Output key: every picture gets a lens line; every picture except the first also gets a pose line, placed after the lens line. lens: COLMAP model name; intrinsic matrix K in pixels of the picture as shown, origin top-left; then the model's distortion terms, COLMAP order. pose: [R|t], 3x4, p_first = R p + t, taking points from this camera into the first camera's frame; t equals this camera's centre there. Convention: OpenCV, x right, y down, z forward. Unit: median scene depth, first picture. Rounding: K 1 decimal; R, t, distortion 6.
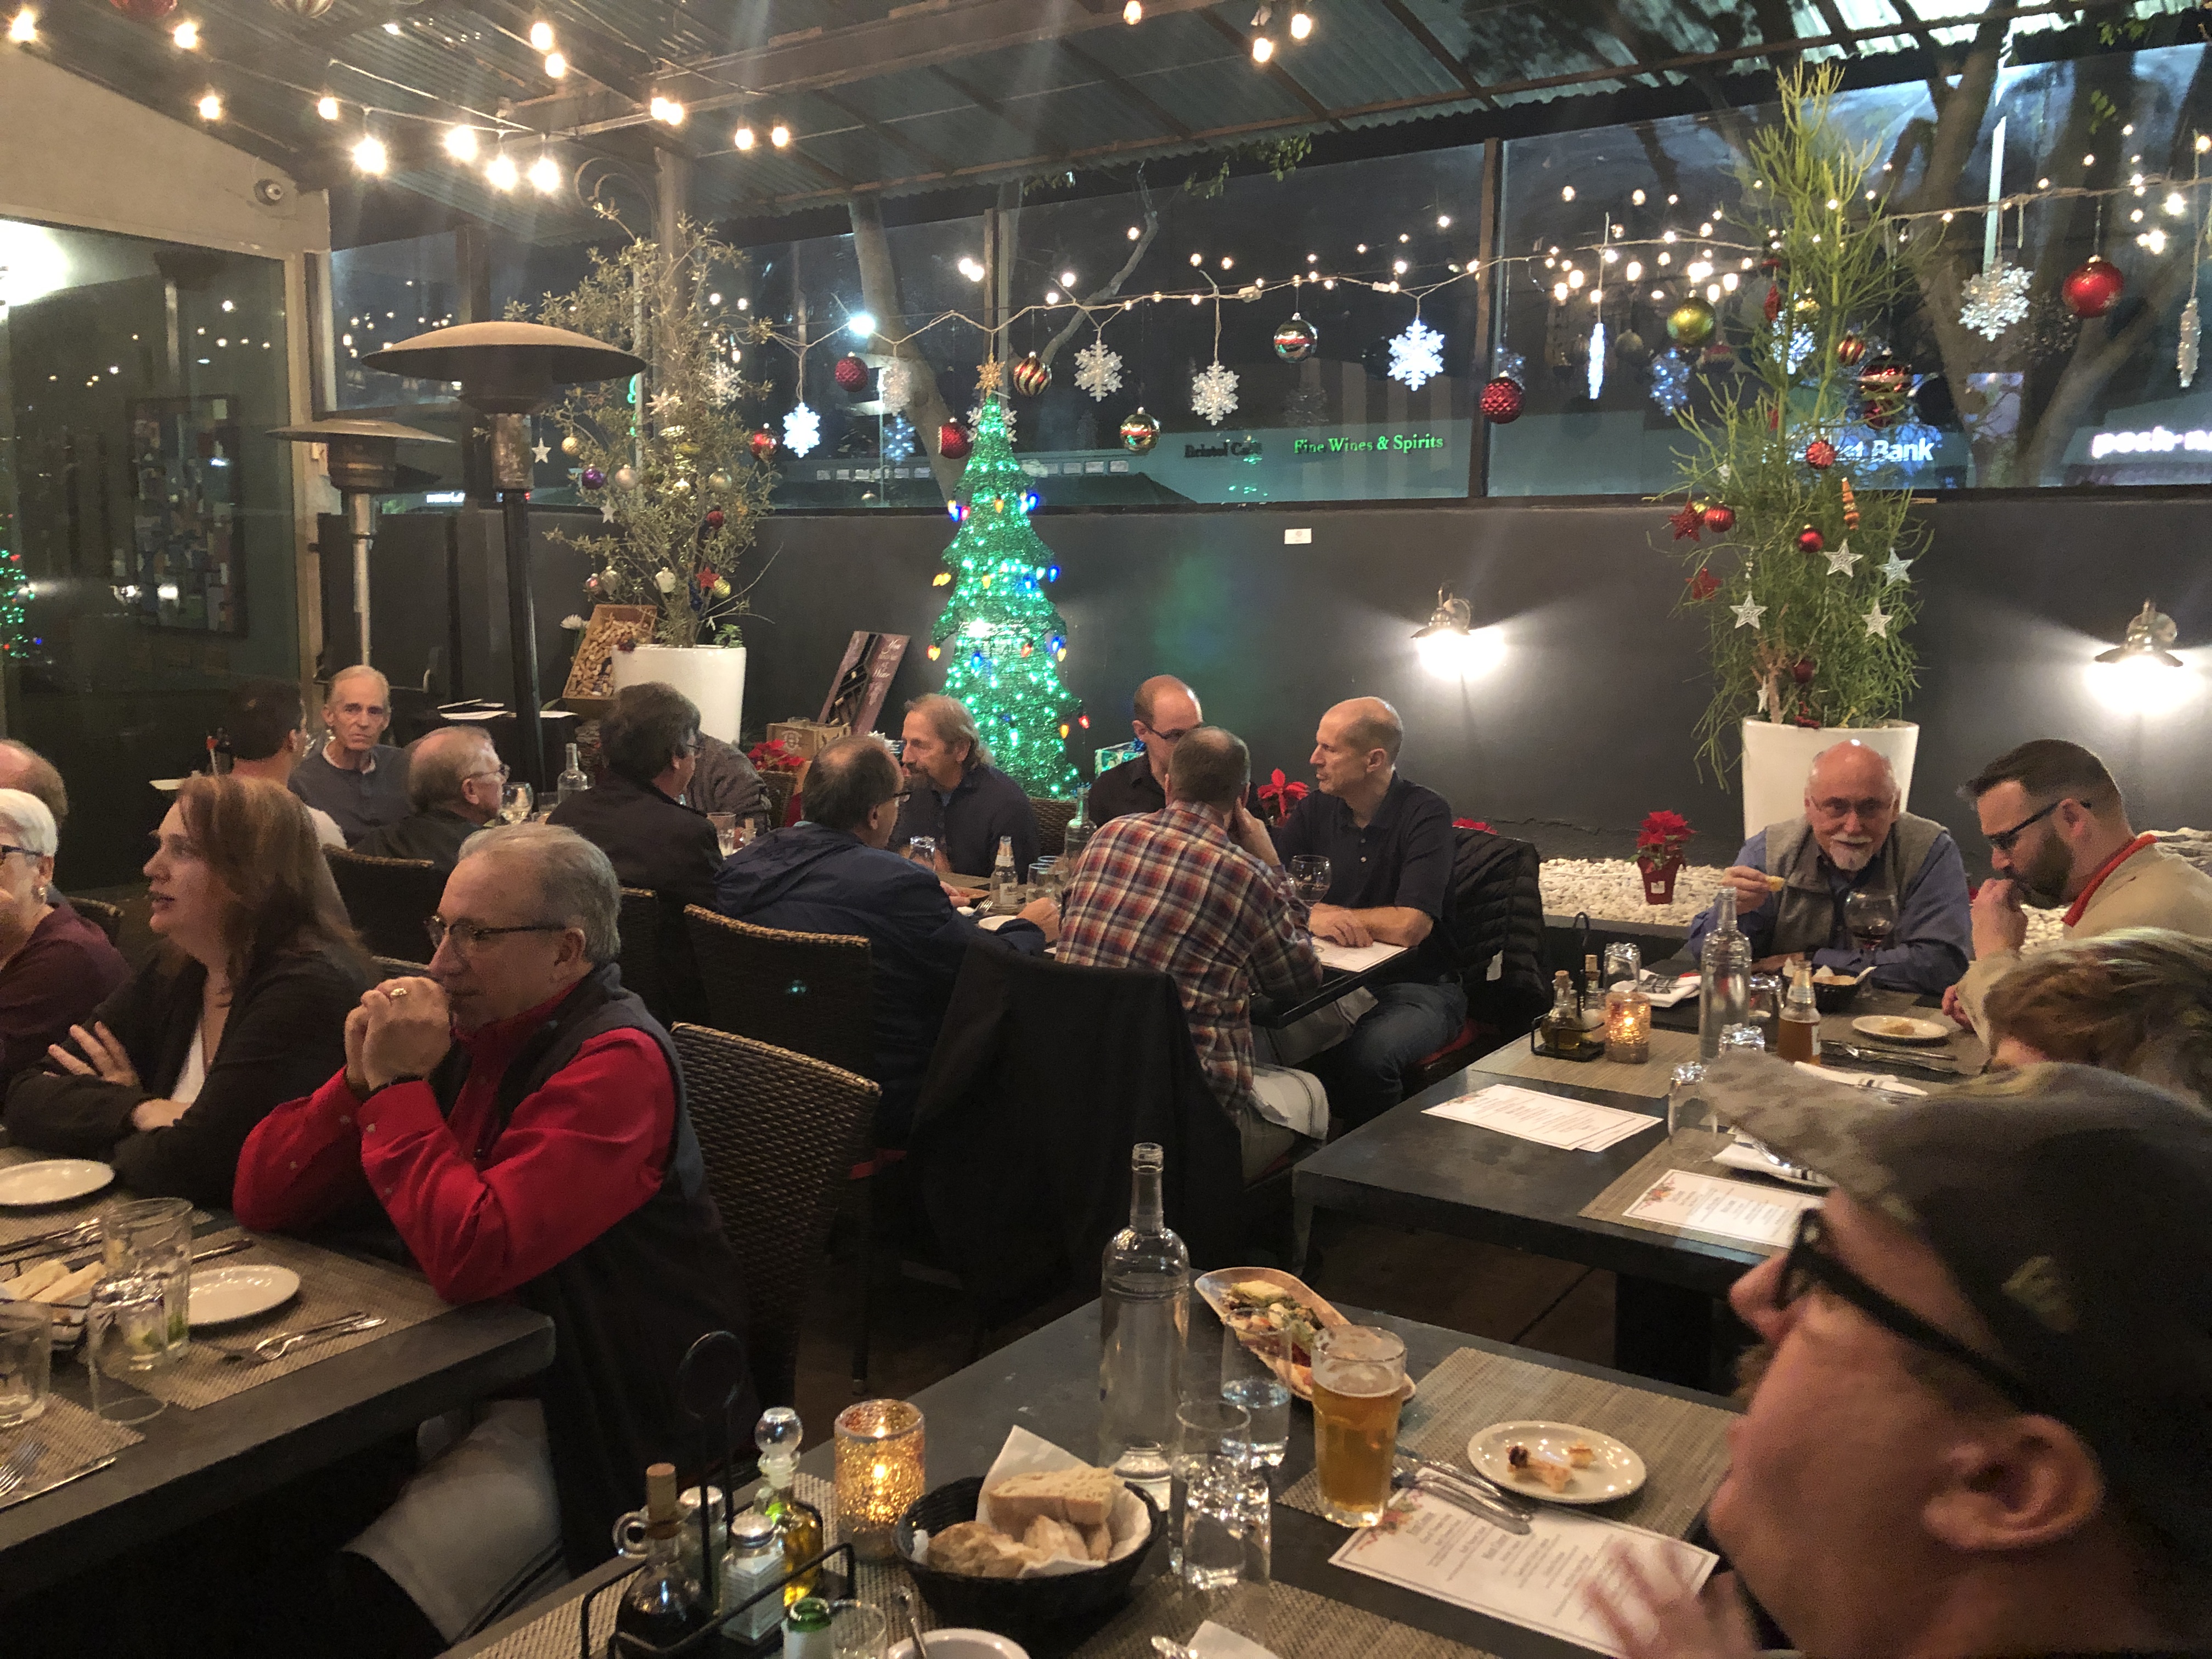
lens RADIAL K [[1805.6, 0, 1110.3], [0, 1805.6, 815.8], [0, 0, 1]] dist [0.017830, -0.002257]
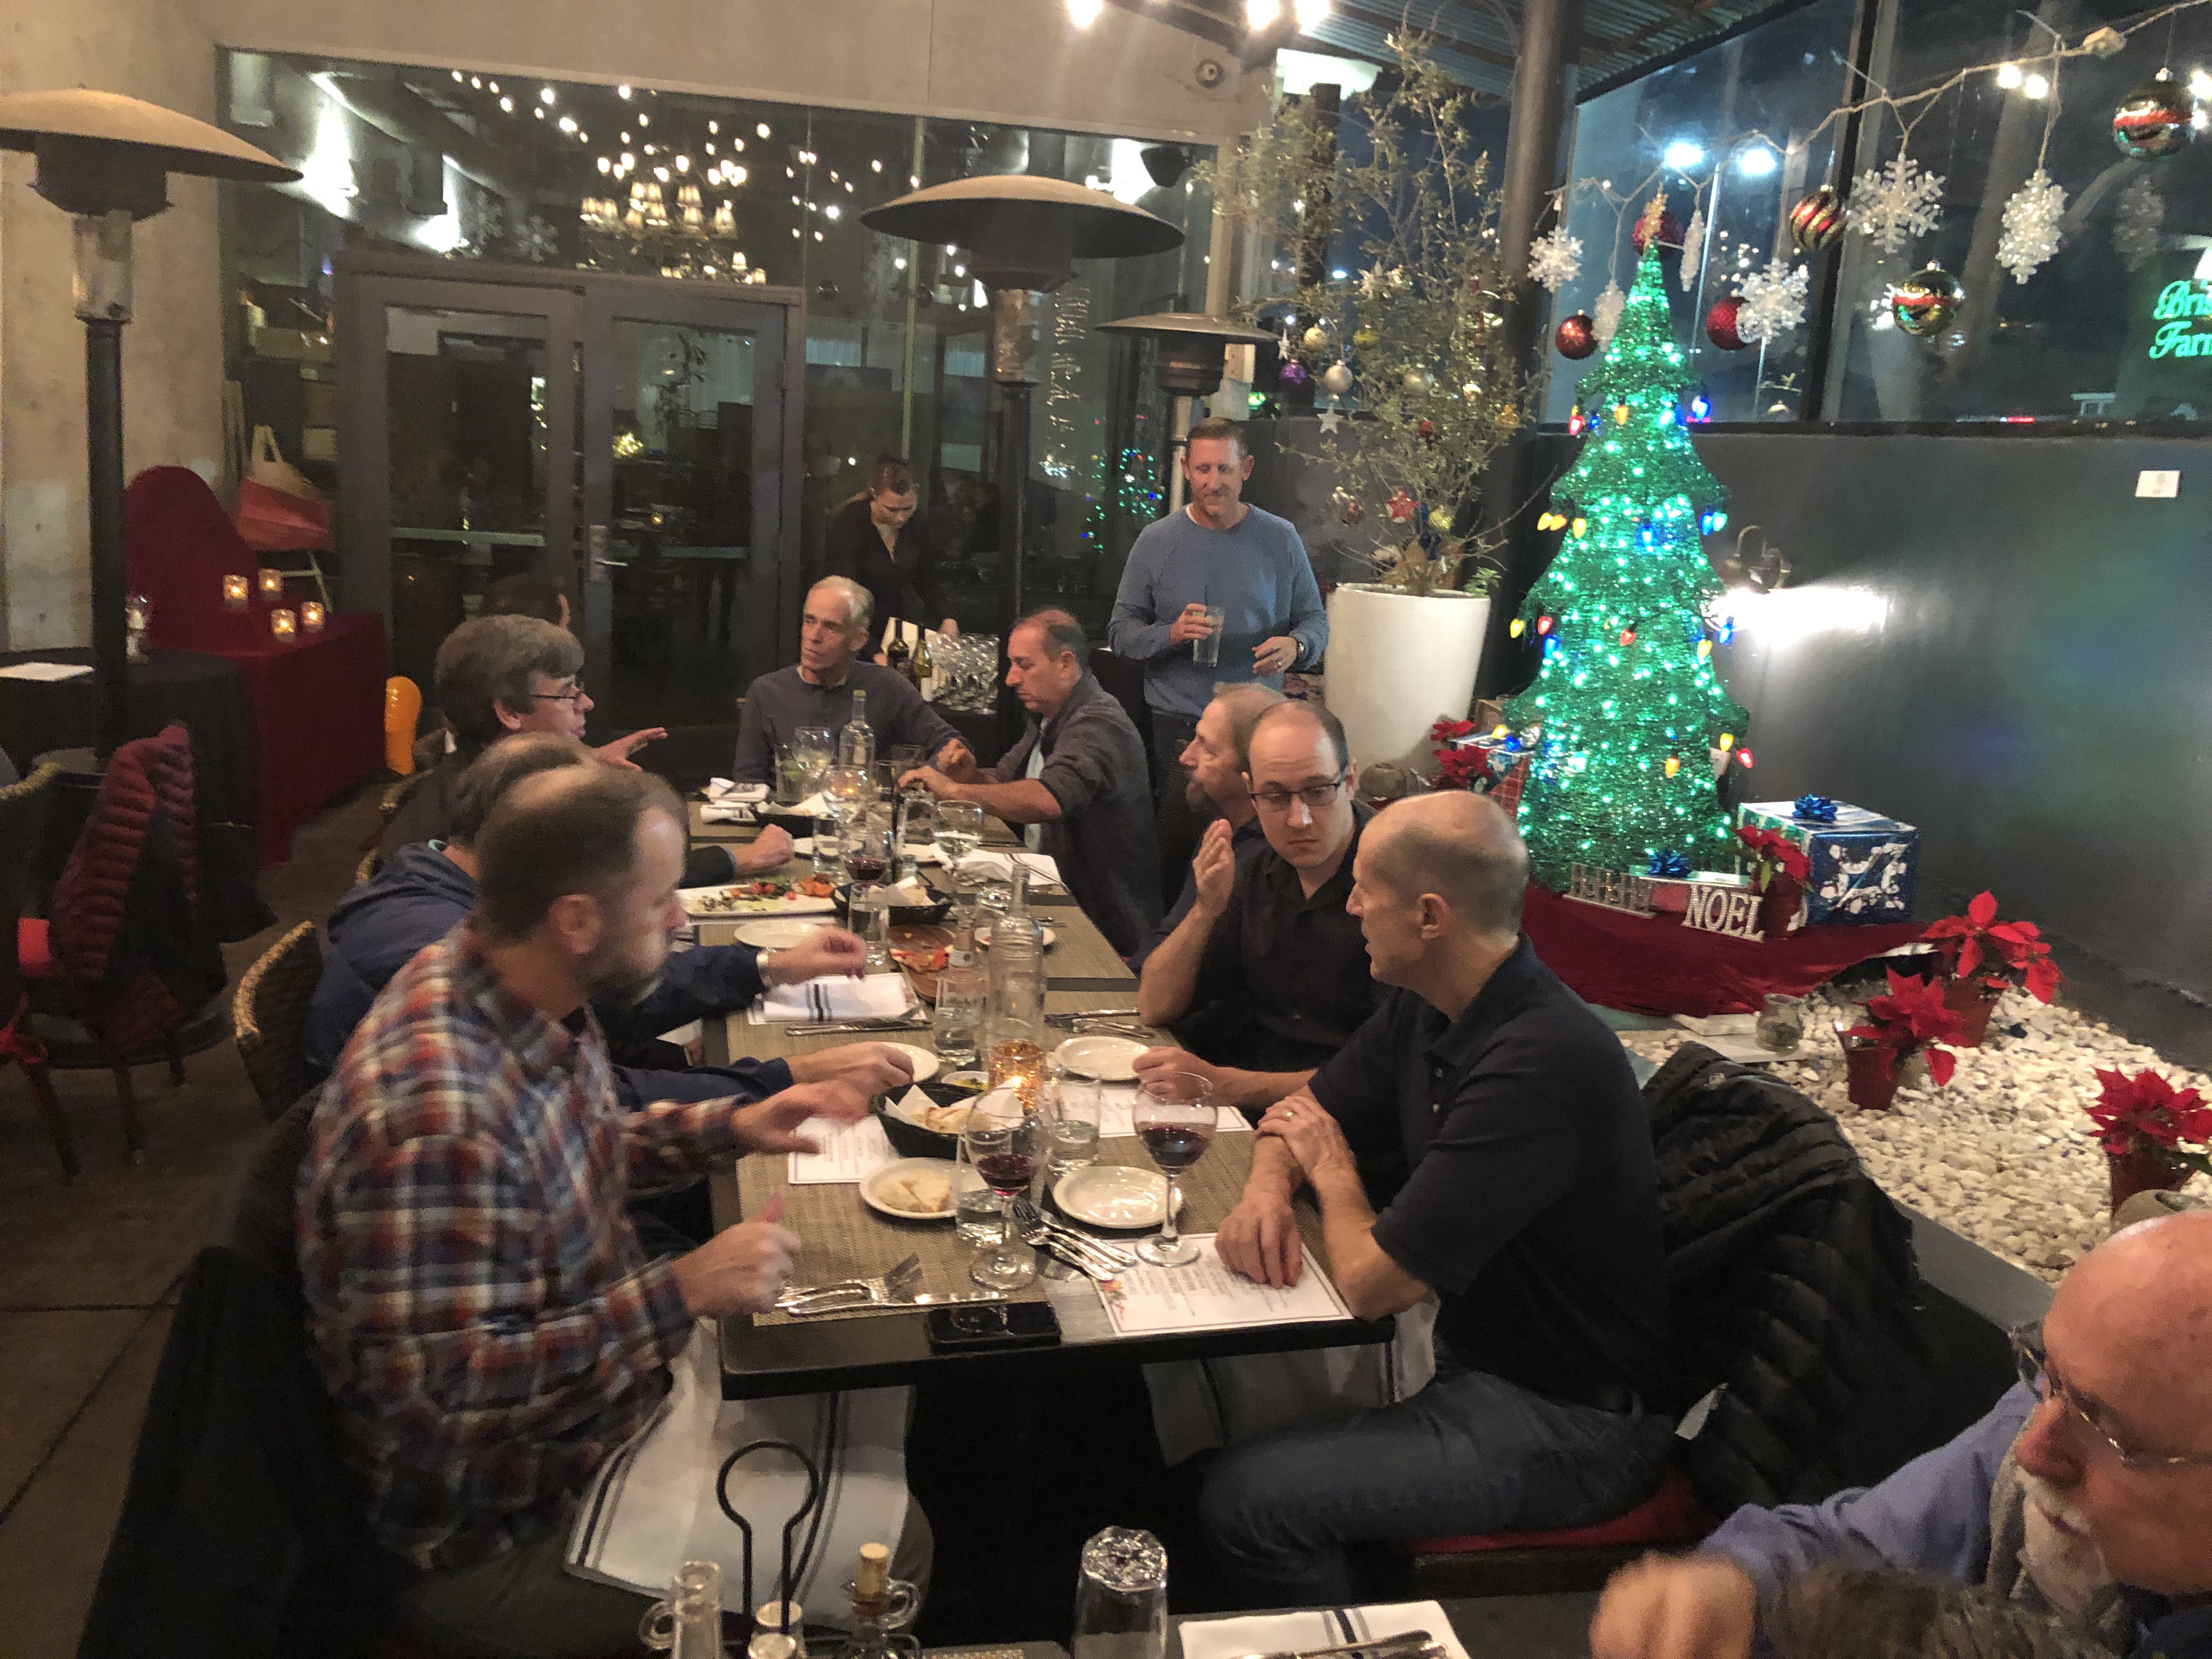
lens RADIAL K [[1805.6, 0, 1107.5], [0, 1805.6, 834.7], [0, 0, 1]] dist [0.017830, -0.002257]
pose [[0.697910, 0.181745, -0.692741, 0.277707], [-0.146164, 0.983052, 0.110655, -0.061870], [0.701111, 0.024027, 0.712647, 0.369014]]
